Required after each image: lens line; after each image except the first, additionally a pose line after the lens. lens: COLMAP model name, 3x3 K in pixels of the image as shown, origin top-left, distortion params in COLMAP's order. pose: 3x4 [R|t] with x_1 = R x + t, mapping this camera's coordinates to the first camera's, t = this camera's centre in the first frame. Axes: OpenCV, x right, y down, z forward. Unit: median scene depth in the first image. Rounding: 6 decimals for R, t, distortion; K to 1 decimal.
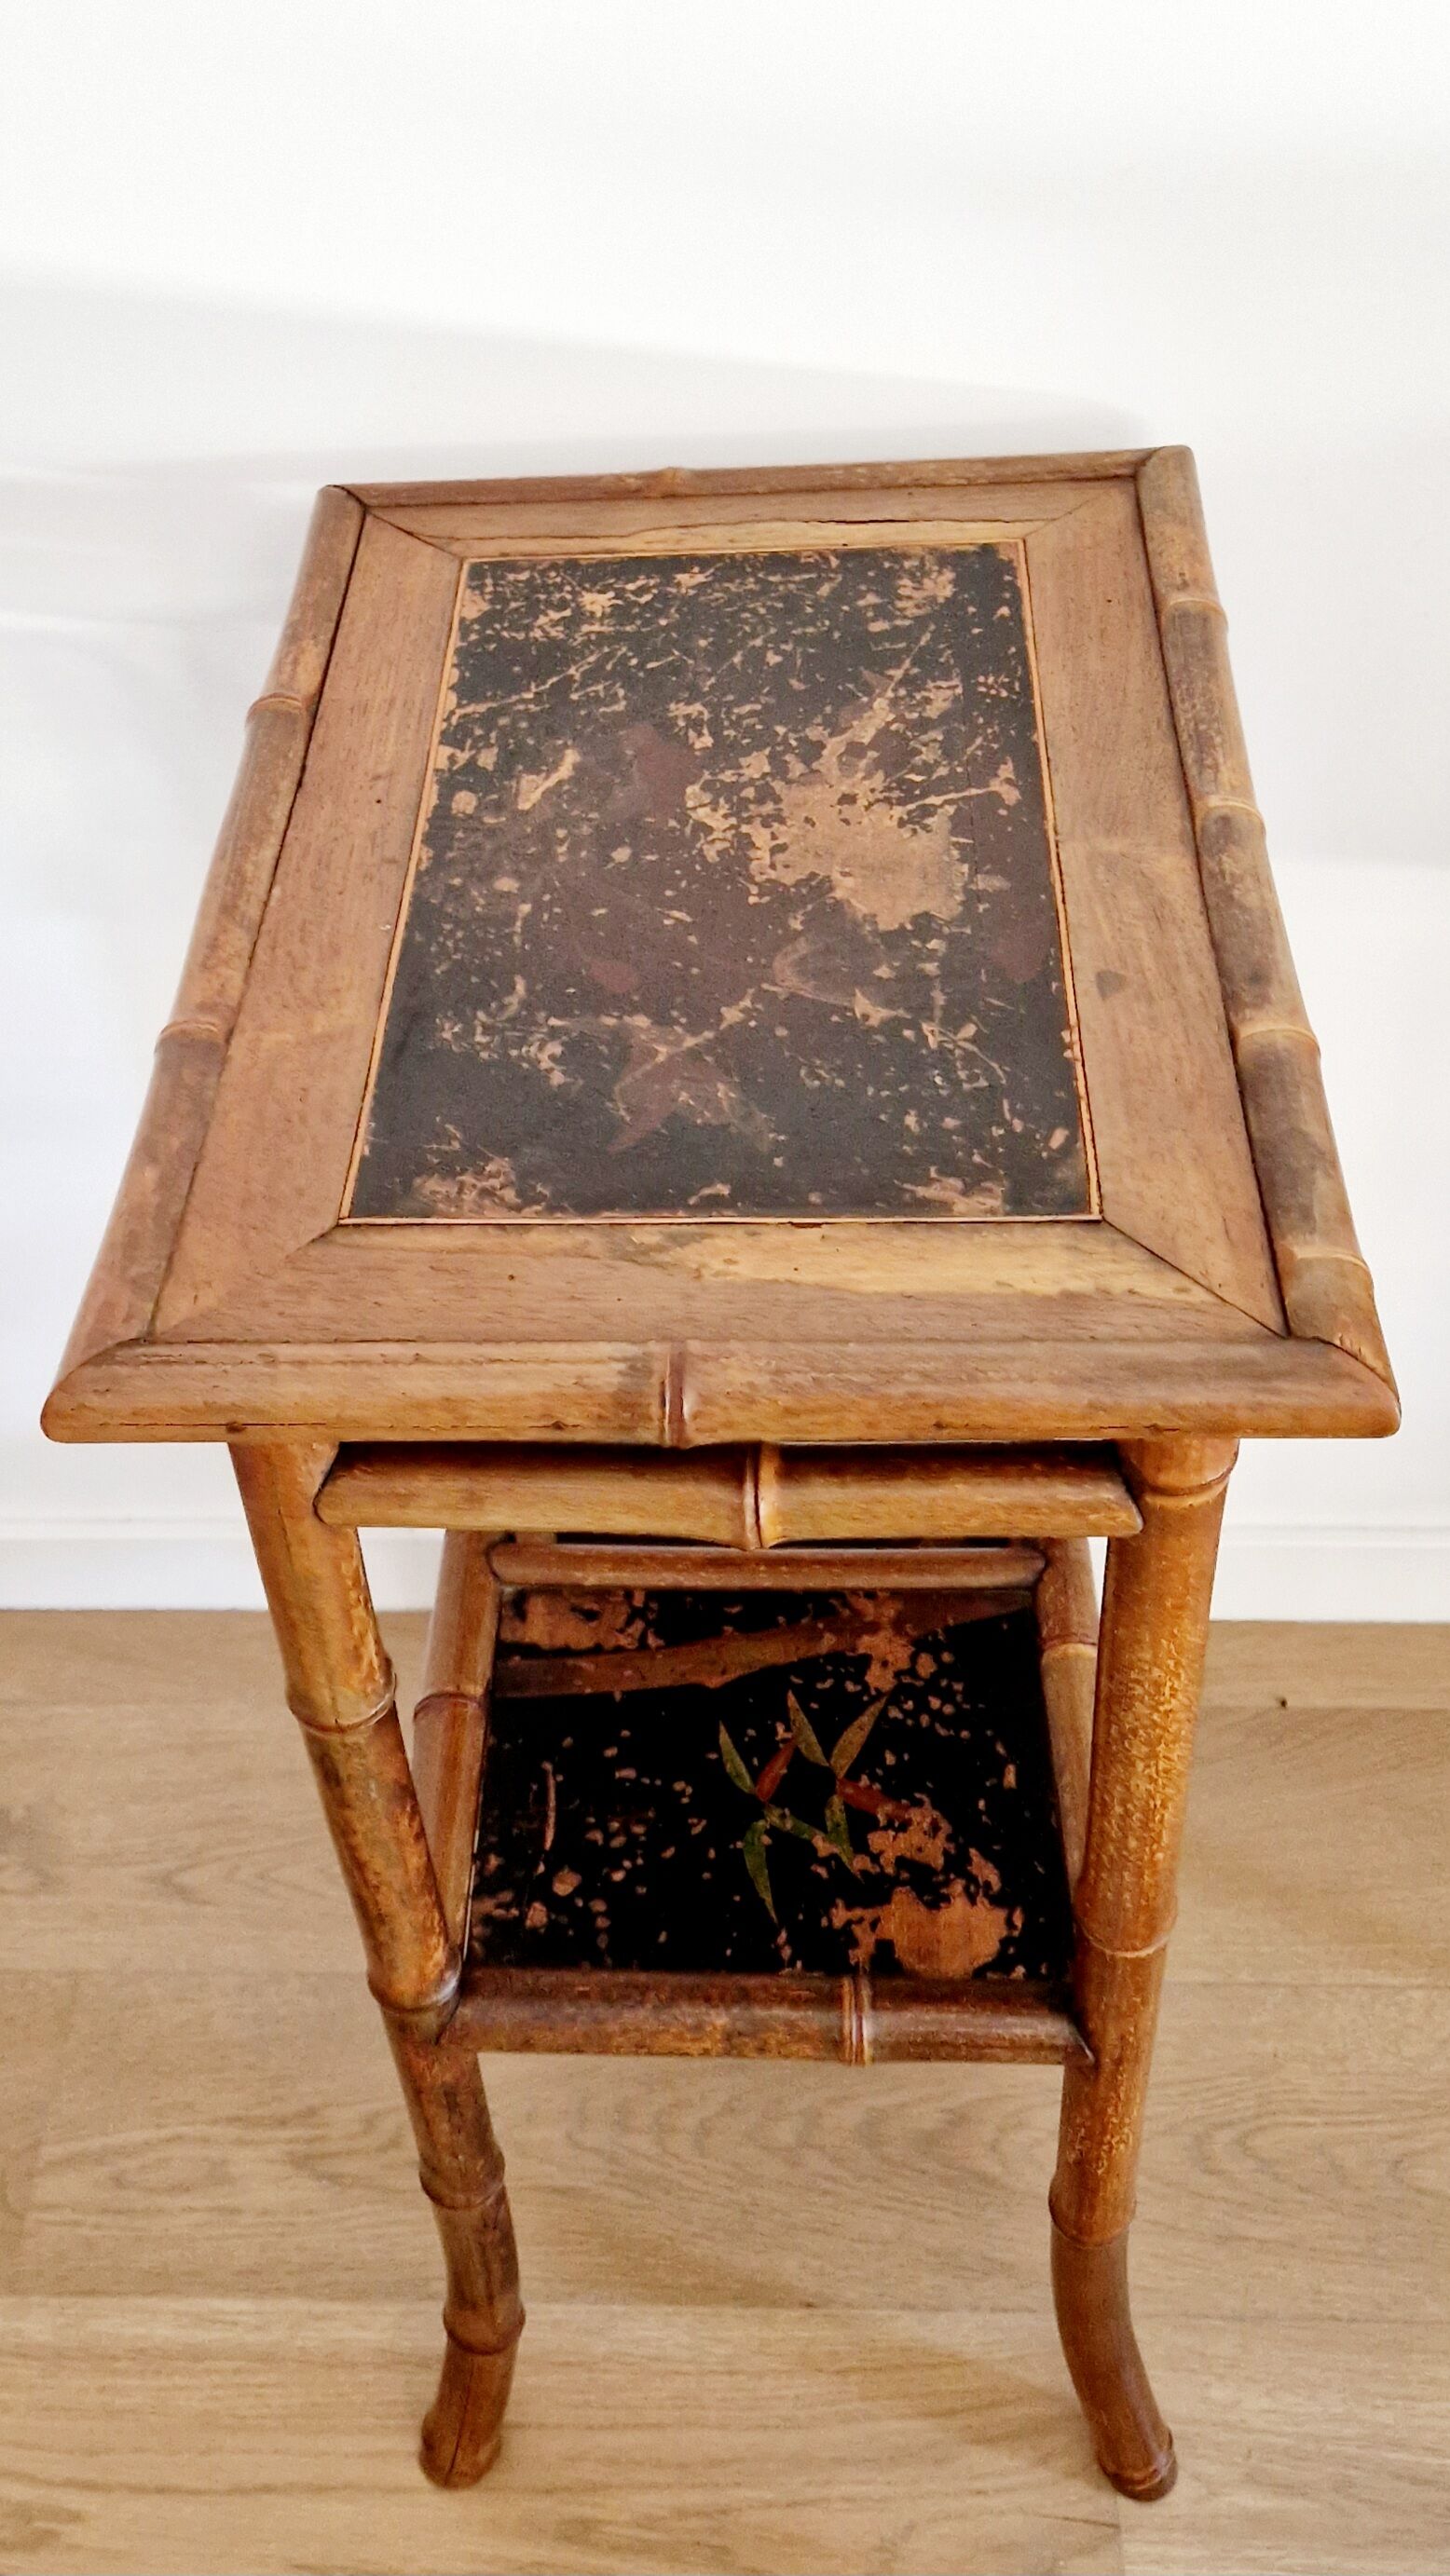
lens RADIAL K [[2538.3, 0, 595.6], [0, 2538.3, 1152.4], [0, 0, 1]] dist [0.037846, 0.000000]
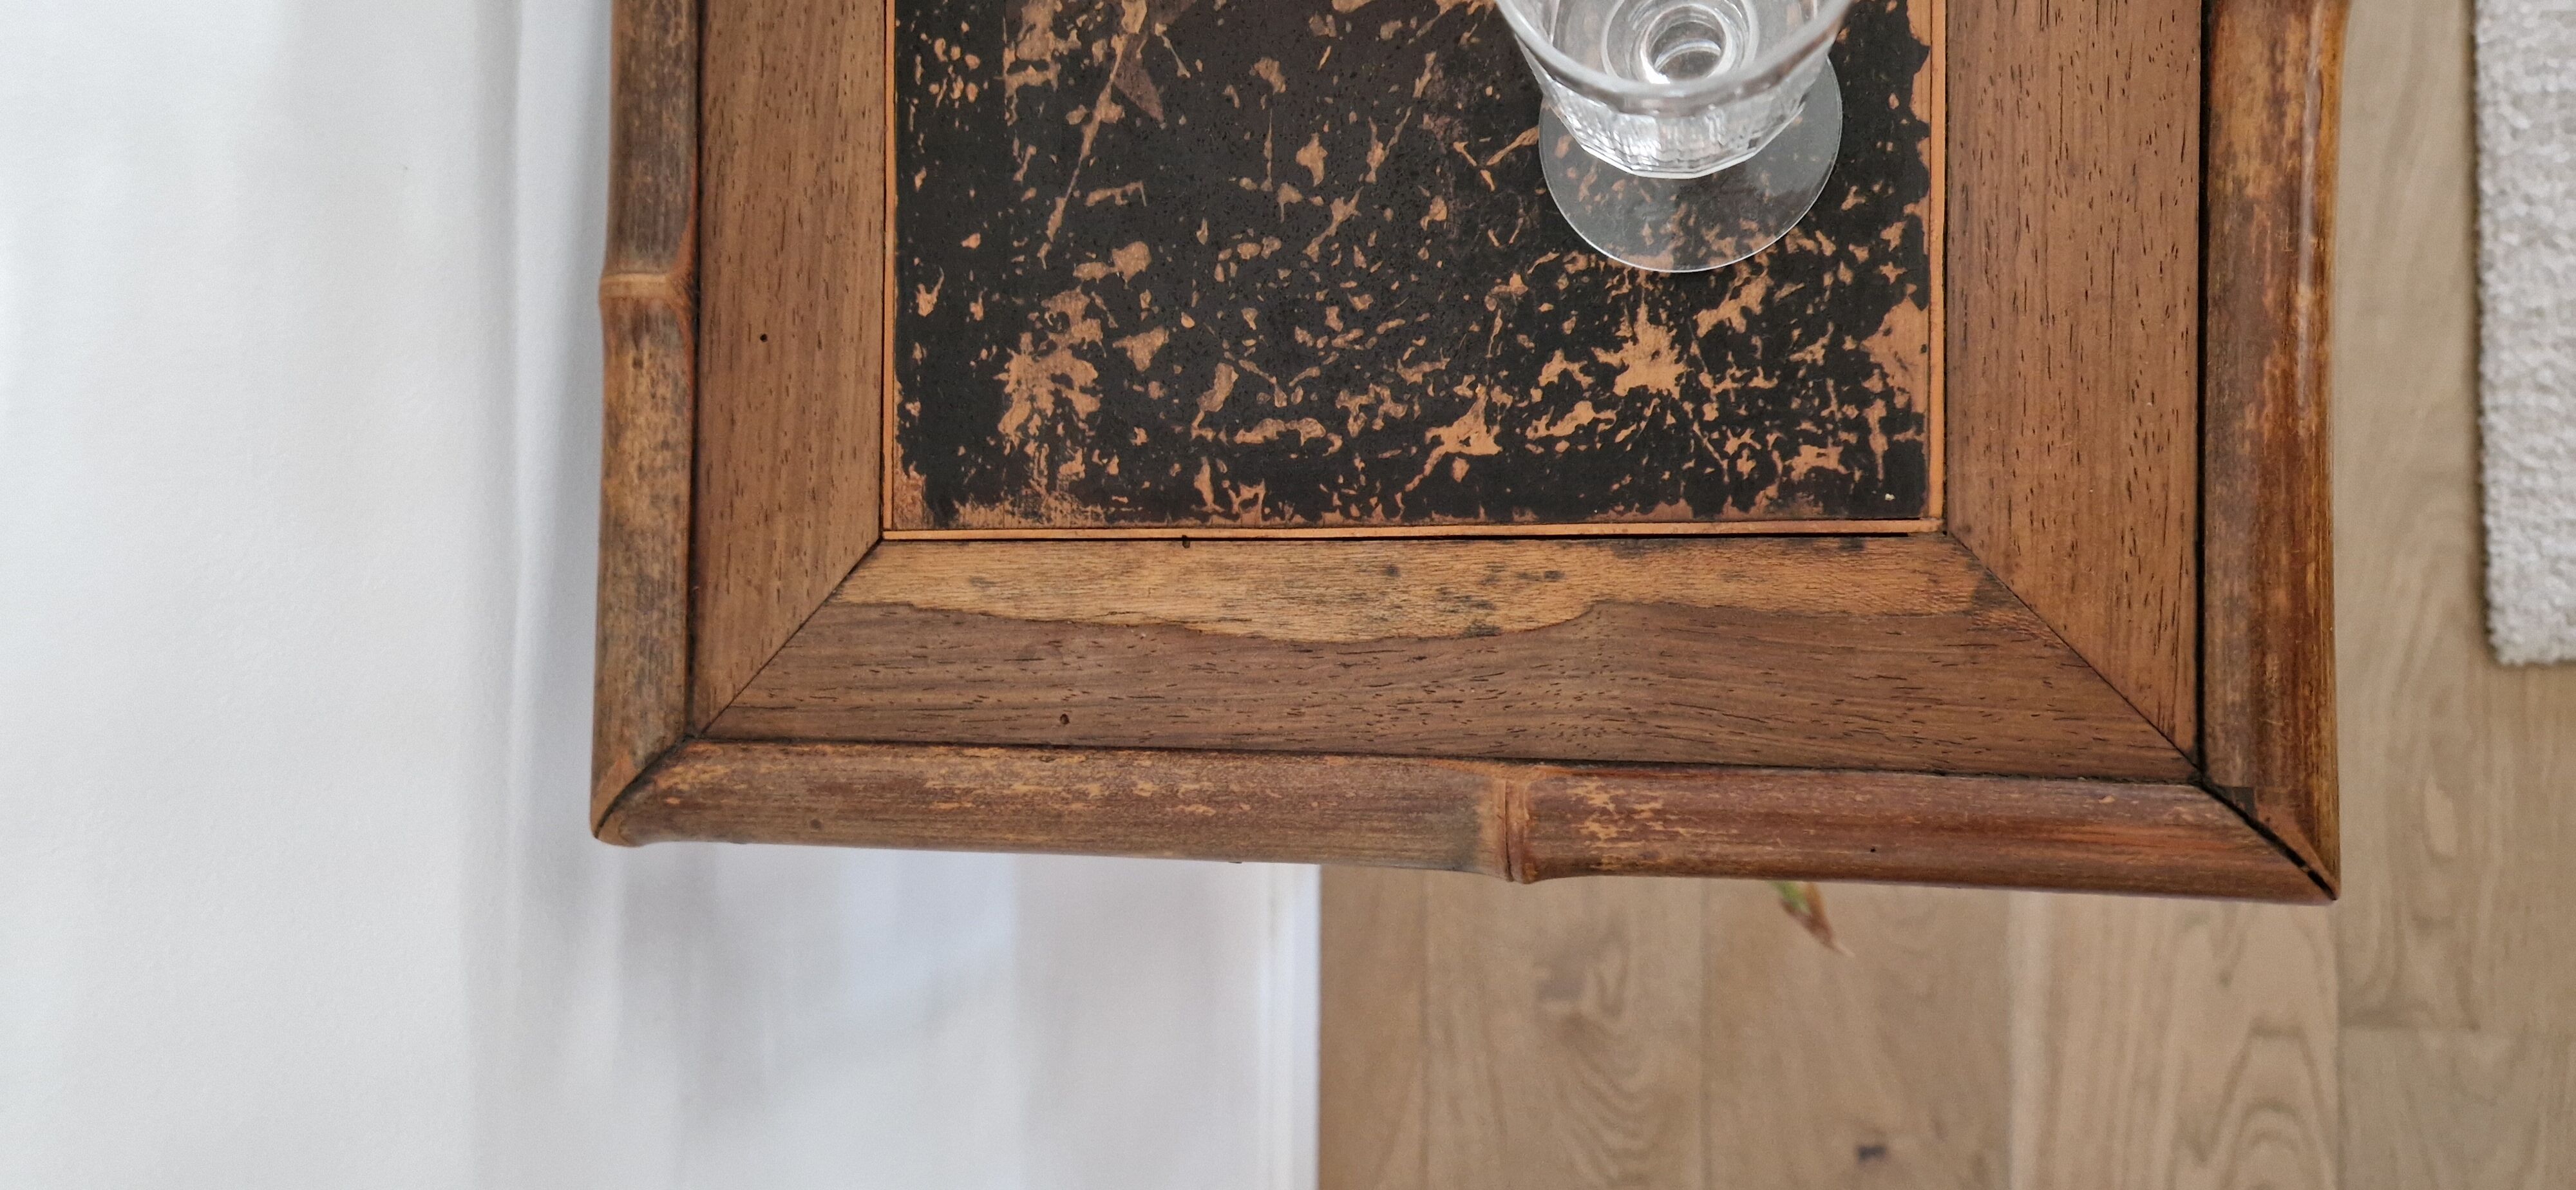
lens RADIAL K [[1757.7, 0, 1303.2], [0, 1757.7, 612.0], [0, 0, 1]] dist [0.057491, -0.055667]
pose [[-0.955078, 0.058435, 0.290536, -0.036387], [0.174158, -0.682545, 0.709790, -0.559443], [0.239781, 0.728504, 0.641707, 0.856075]]
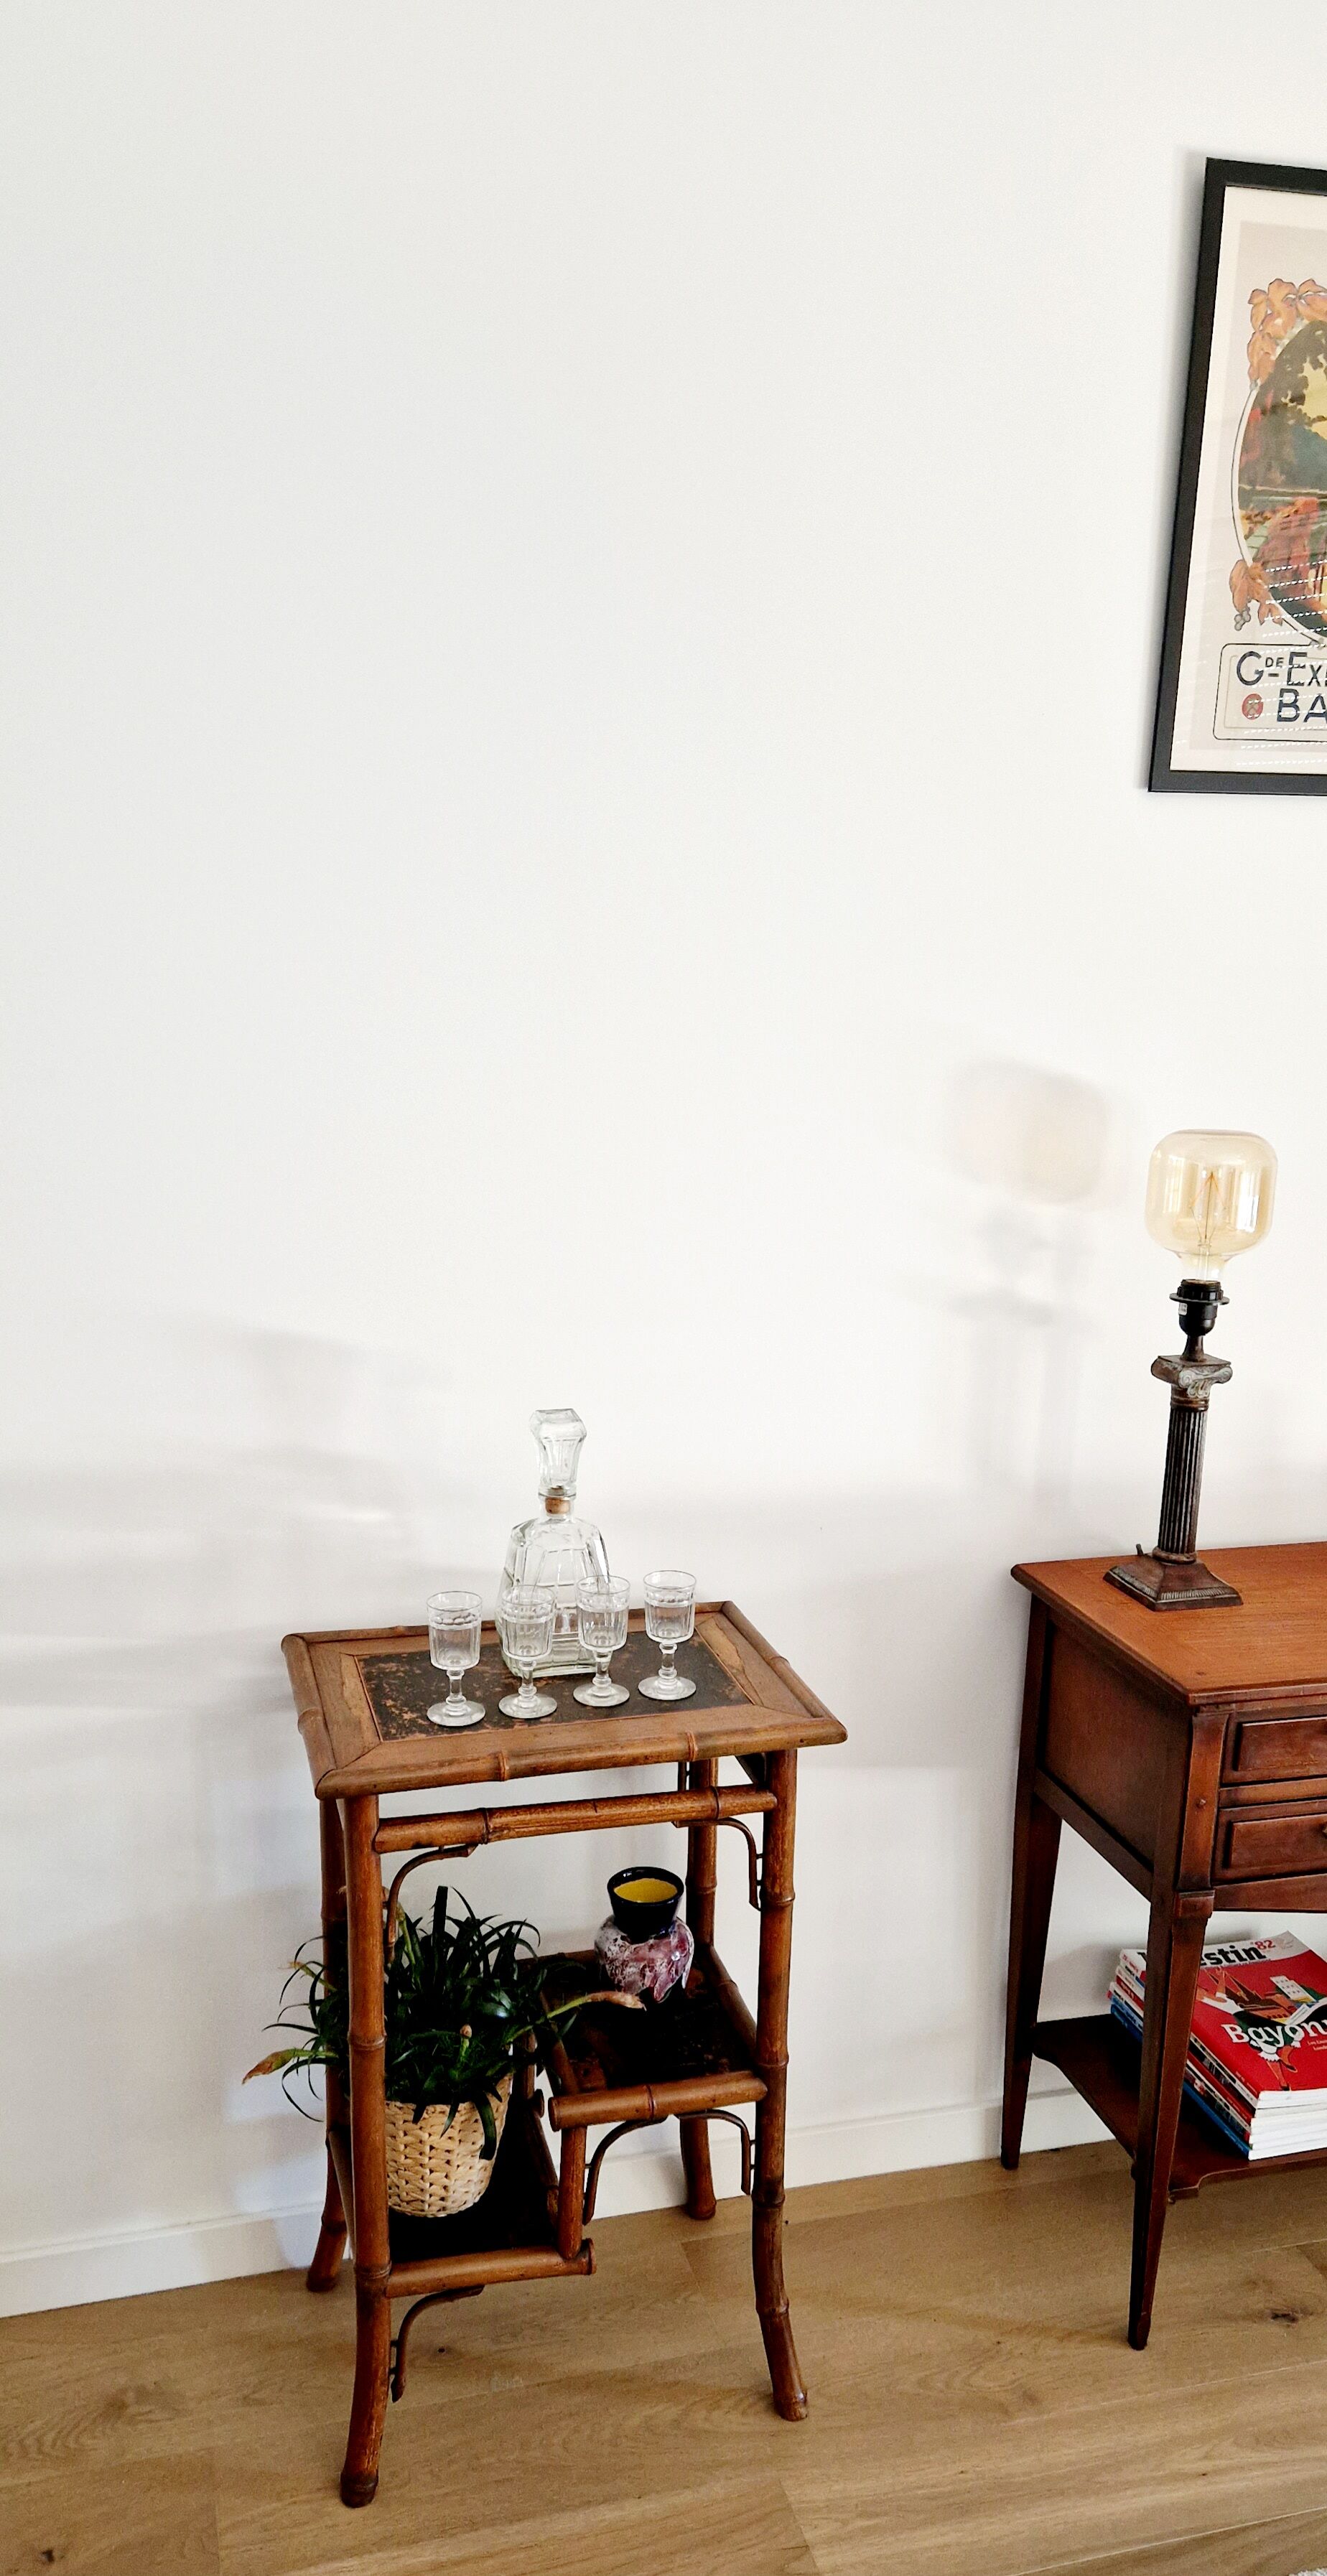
lens RADIAL K [[1967.1, 0, 637.8], [0, 1967.1, 1429.0], [0, 0, 1]] dist [0.066766, -0.080531]
pose [[-0.314379, -0.187501, 0.930596, -2.005498], [0.656780, 0.664848, 0.355834, -1.037711], [-0.685424, 0.723063, -0.085868, 0.871238]]
